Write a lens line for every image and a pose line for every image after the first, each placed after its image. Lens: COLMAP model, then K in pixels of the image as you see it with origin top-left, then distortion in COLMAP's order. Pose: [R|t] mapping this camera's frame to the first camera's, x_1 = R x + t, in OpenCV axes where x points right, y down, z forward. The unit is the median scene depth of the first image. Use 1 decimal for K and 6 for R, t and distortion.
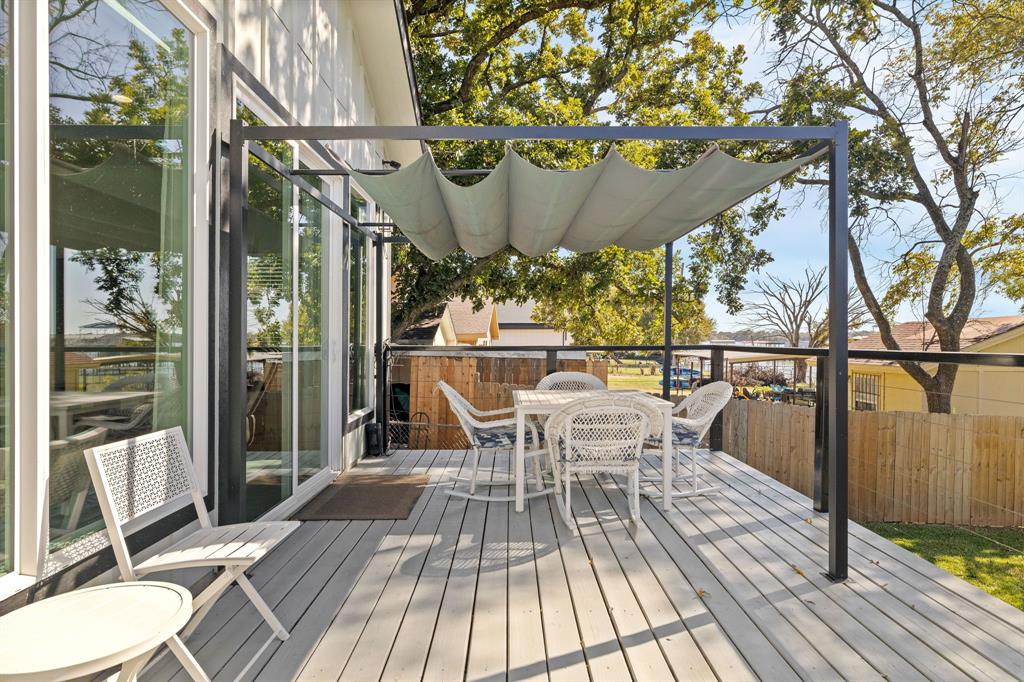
lens RADIAL K [[574.3, 0, 511.6], [0, 574.3, 366.2], [0, 0, 1]] dist [-0.002193, -0.000682]
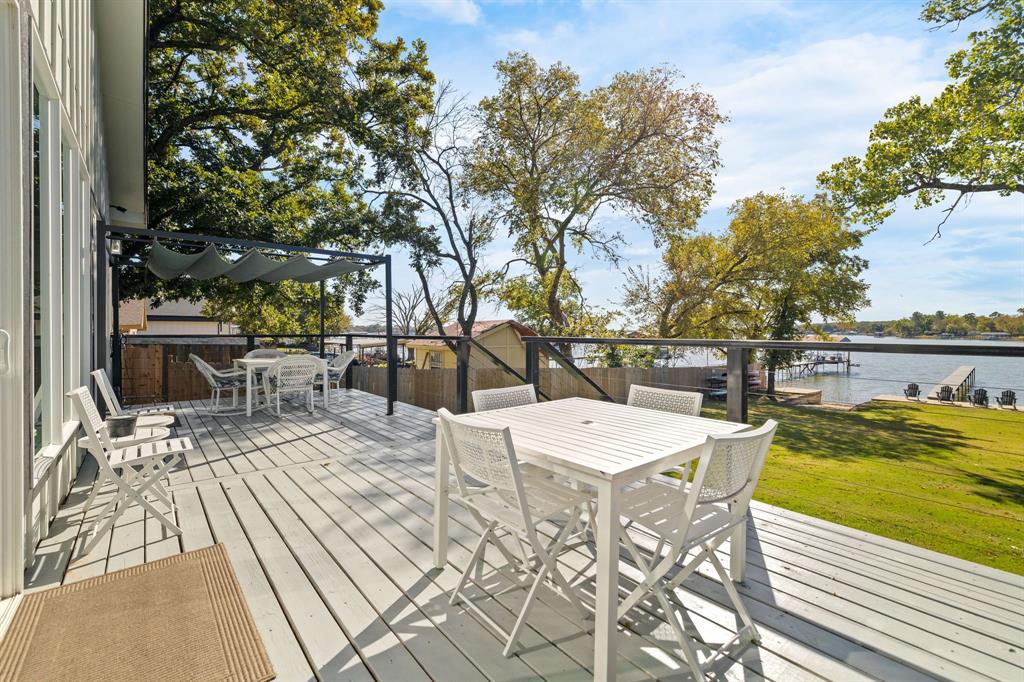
lens RADIAL K [[435.9, 0, 509.6], [0, 435.9, 336.9], [0, 0, 1]] dist [0.002977, 0.000381]
pose [[0.772975, -0.003805, 0.634425, -0.080536], [0.025242, 0.999375, -0.024762, 0.011586], [-0.633934, 0.035155, 0.772588, -0.247336]]
